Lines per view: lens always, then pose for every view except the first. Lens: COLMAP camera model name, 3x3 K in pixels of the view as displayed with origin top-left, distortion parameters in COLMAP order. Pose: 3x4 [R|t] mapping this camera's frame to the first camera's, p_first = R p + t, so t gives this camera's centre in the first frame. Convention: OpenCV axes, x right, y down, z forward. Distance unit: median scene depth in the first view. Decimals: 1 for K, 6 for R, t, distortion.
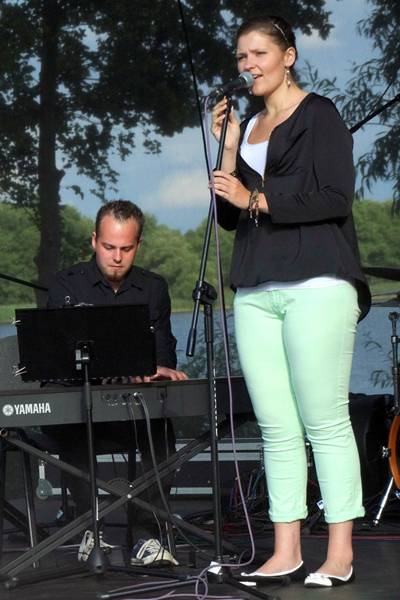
lens RADIAL K [[2722.6, 0, 200.0], [0, 2722.6, 300.0], [0, 0, 1]] dist [0.111068, 2.928794]
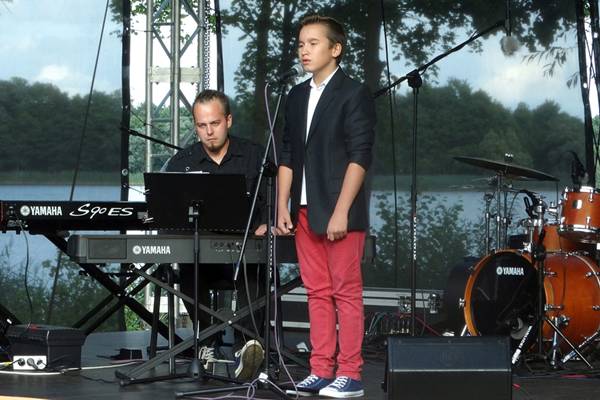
lens RADIAL K [[2406.0, 0, 300.0], [0, 2406.0, 200.0], [0, 0, 1]] dist [1.449072, -125.723434]
pose [[0.990817, 0.057388, -0.122425, 0.143642], [-0.055948, 0.998318, 0.015170, -0.005194], [0.123090, -0.008181, 0.992362, -0.133769]]
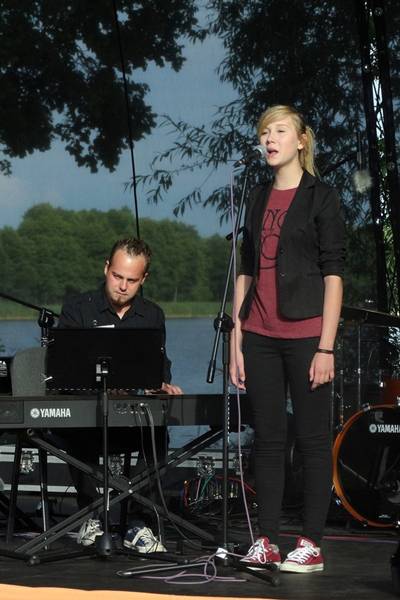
lens RADIAL K [[2722.6, 0, 200.0], [0, 2722.6, 300.0], [0, 0, 1]] dist [0.111068, 2.928794]
pose [[0.995152, 0.049960, 0.084714, -0.099256], [-0.049479, 0.998745, -0.007770, -0.002450], [-0.084995, 0.003541, 0.996375, -0.168681]]
